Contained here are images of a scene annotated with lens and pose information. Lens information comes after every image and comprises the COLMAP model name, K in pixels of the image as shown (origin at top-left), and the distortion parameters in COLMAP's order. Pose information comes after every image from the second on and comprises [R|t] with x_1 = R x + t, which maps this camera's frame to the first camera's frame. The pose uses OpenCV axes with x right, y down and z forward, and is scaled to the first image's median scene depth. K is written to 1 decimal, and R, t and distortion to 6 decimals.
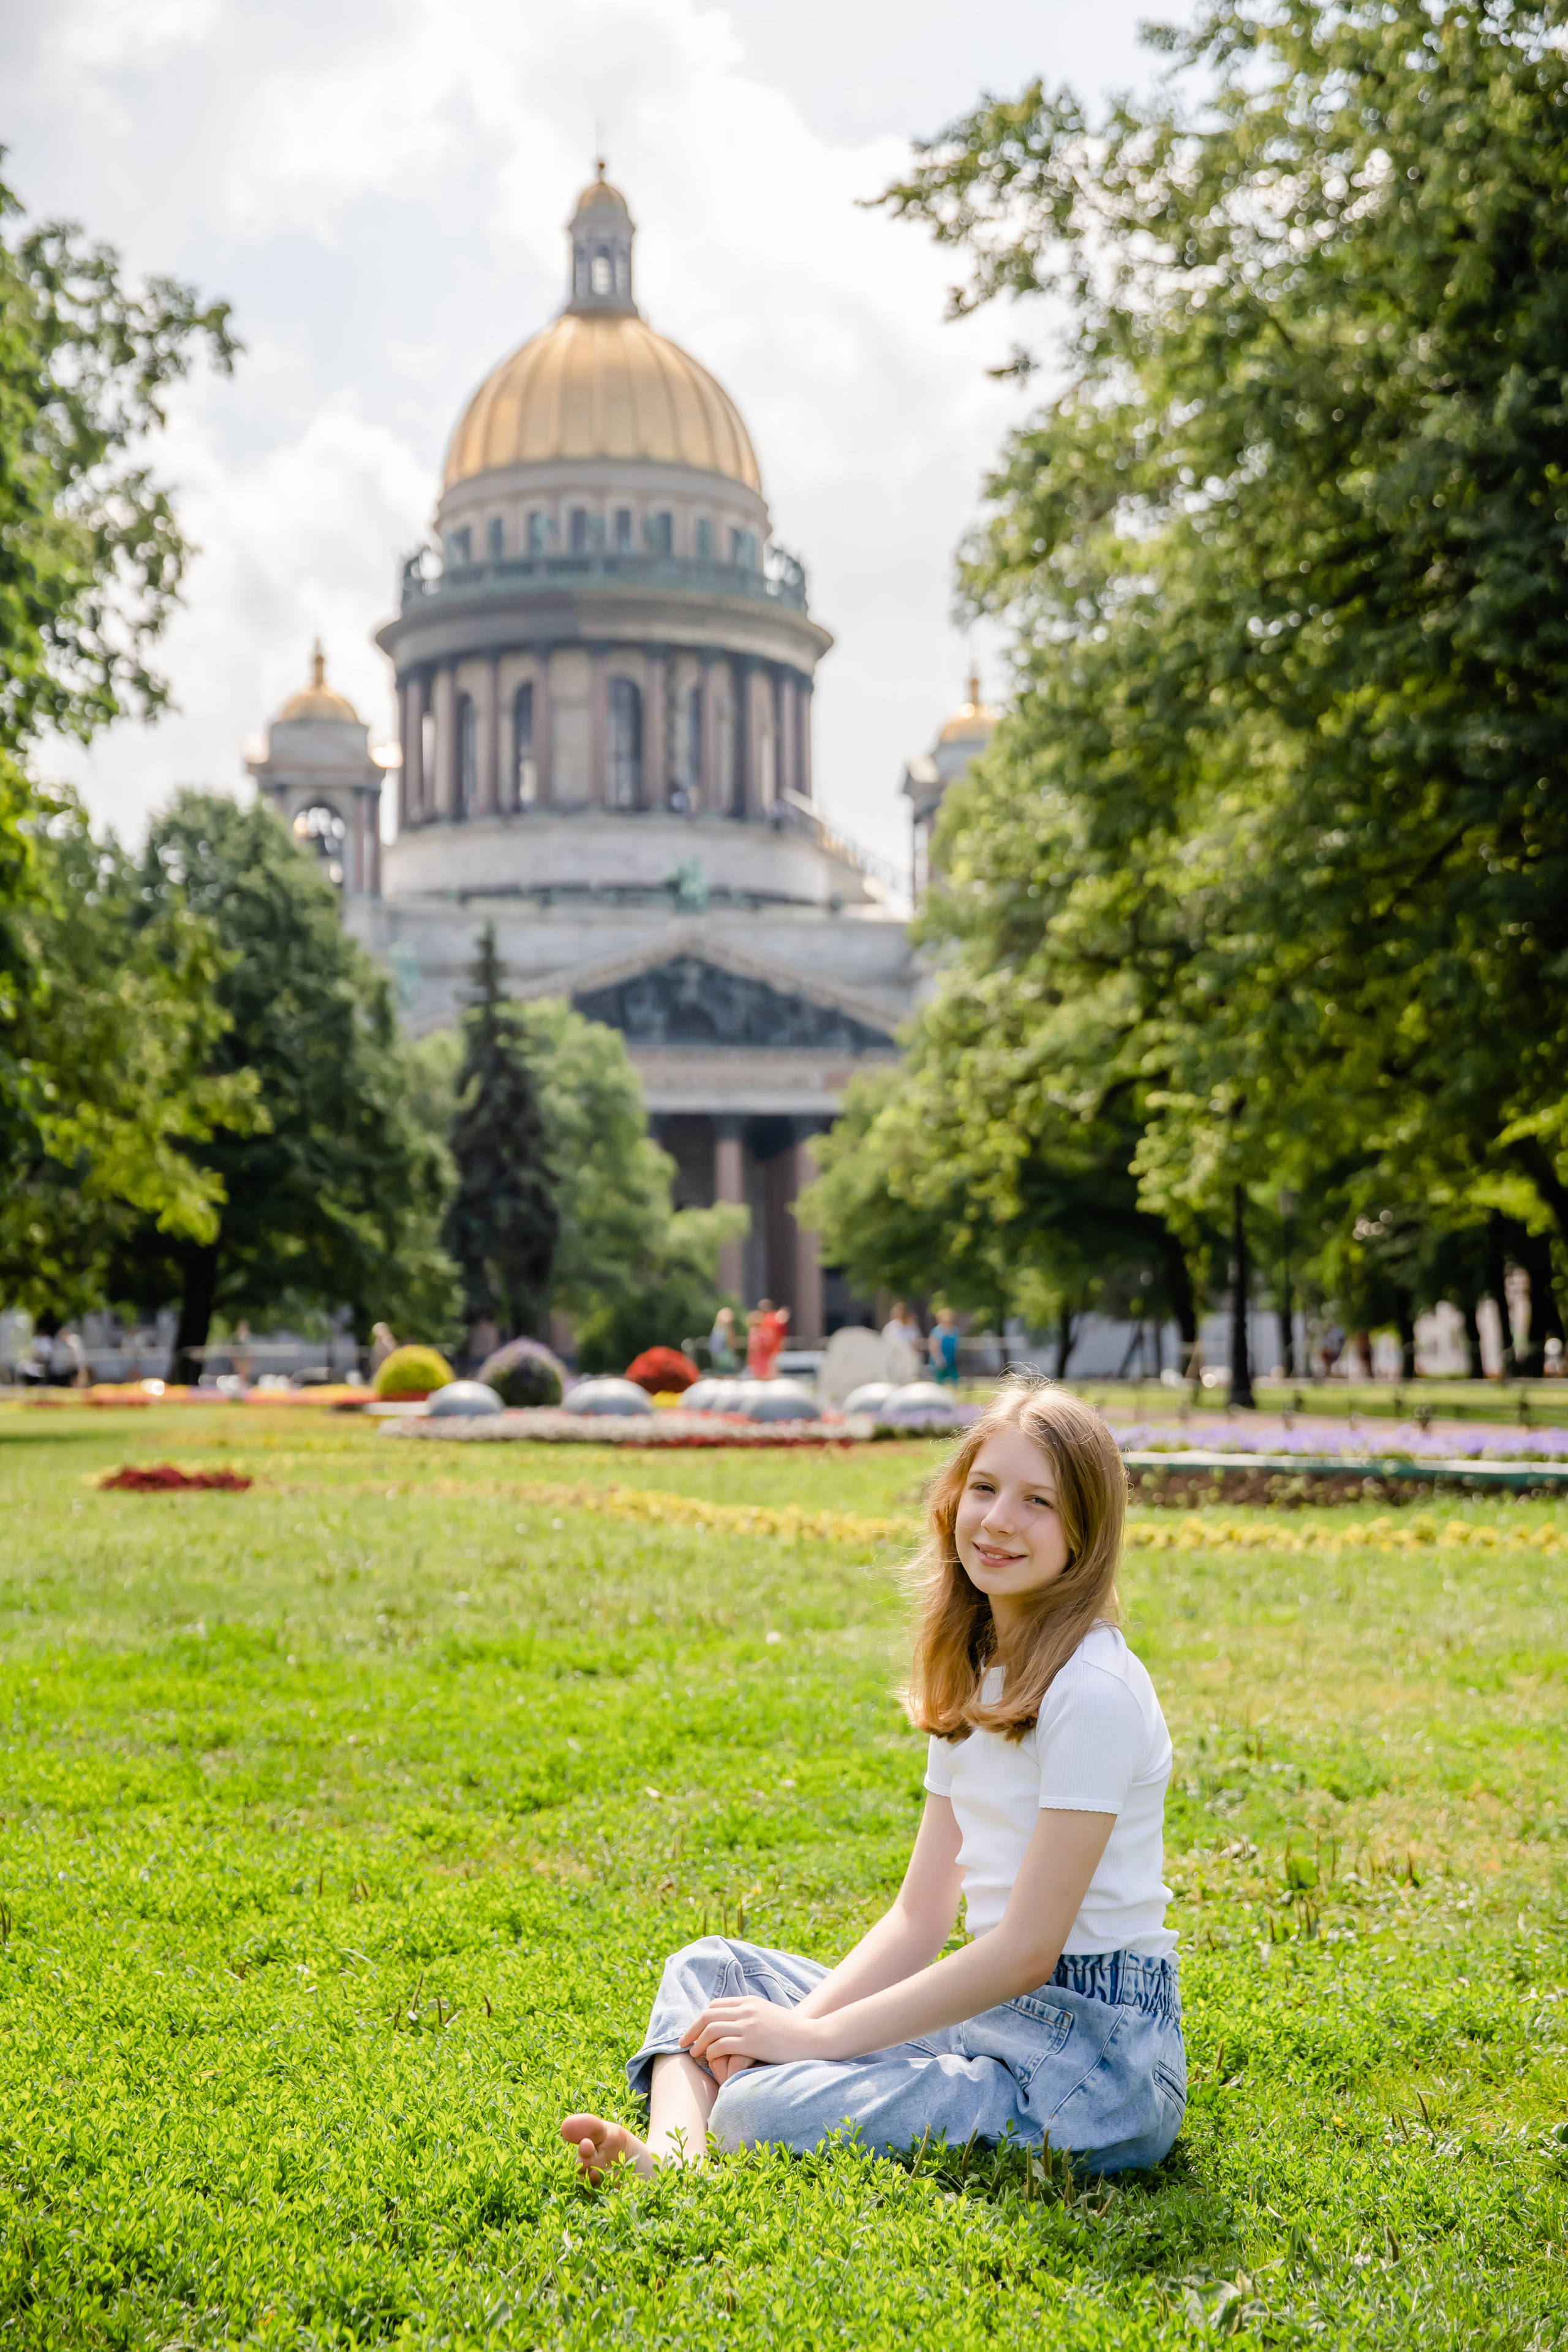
lens RADIAL K [[3178.9, 0, 743.4], [0, 3178.9, 1180.3], [0, 0, 1]] dist [0.111446, 0.000000]
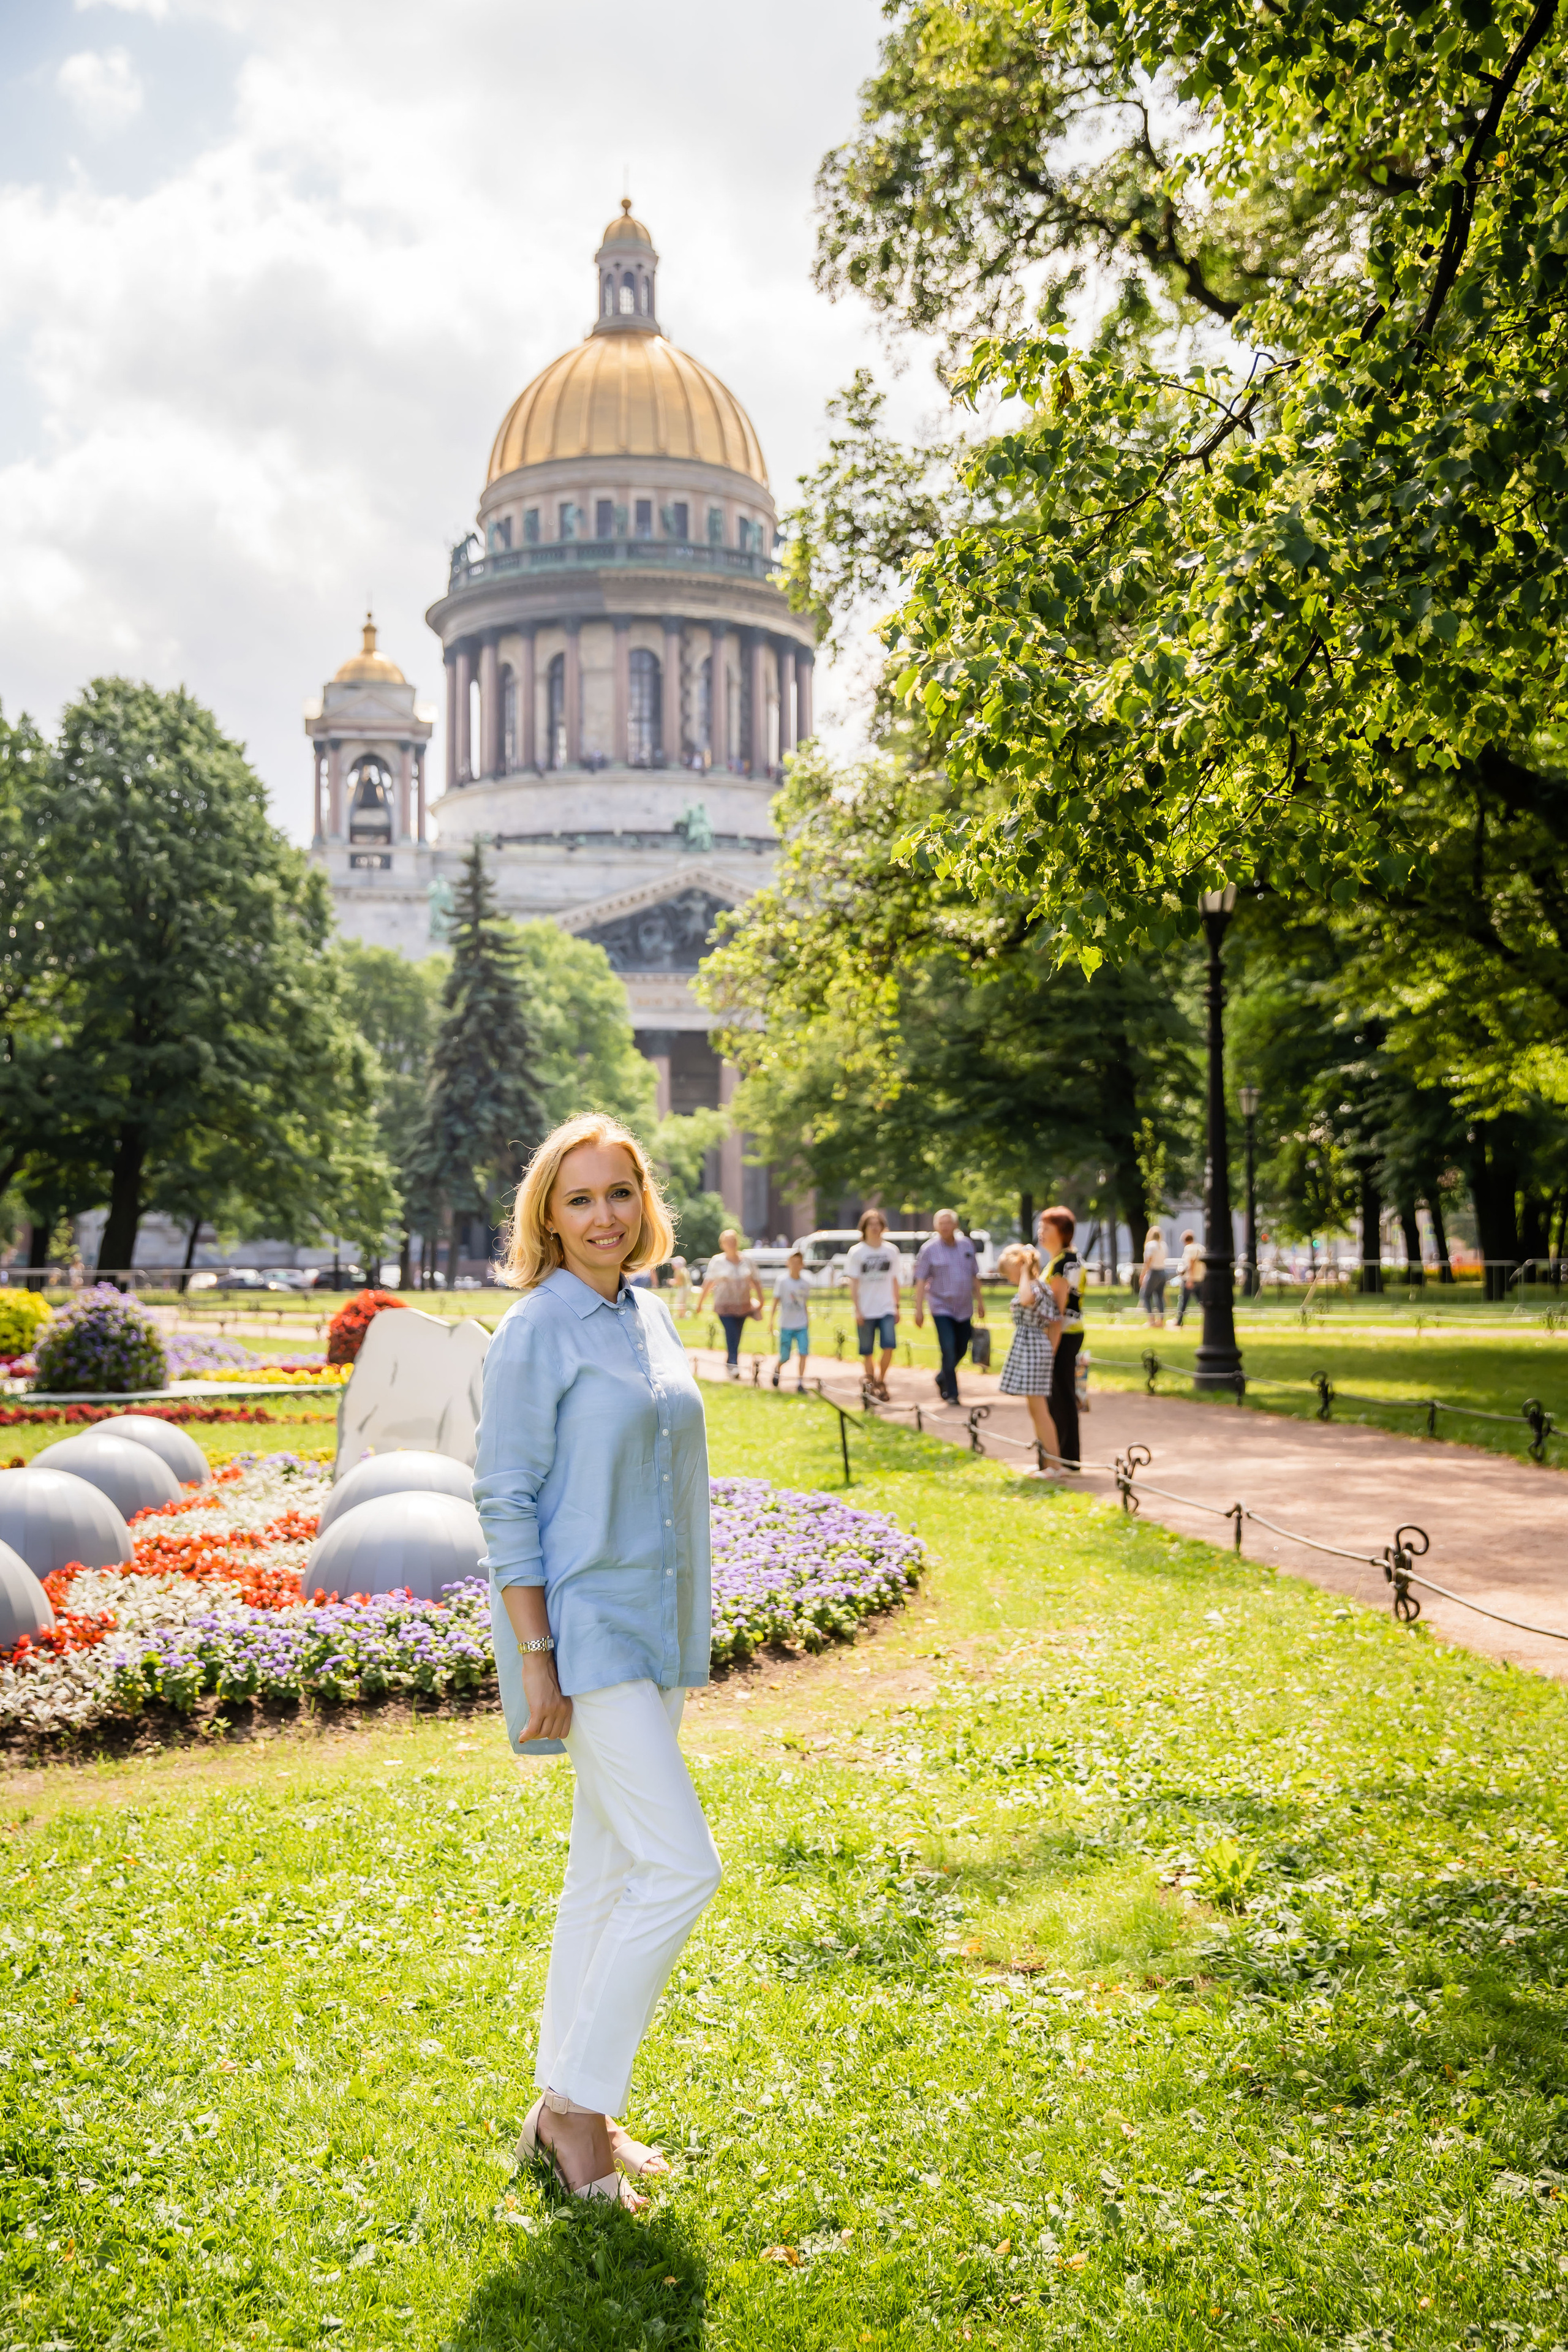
lens RADIAL K [[2627.2, 0, 748.1], [0, 2627.2, 1186.0], [0, 0, 1]] dist [0.020773, 0.000000]
pose [[0.999949, -0.000624, -0.010049, 0.018321], [0.000959, 0.999446, 0.033270, 0.003588], [0.010023, -0.033278, 0.999396, 0.131118]]
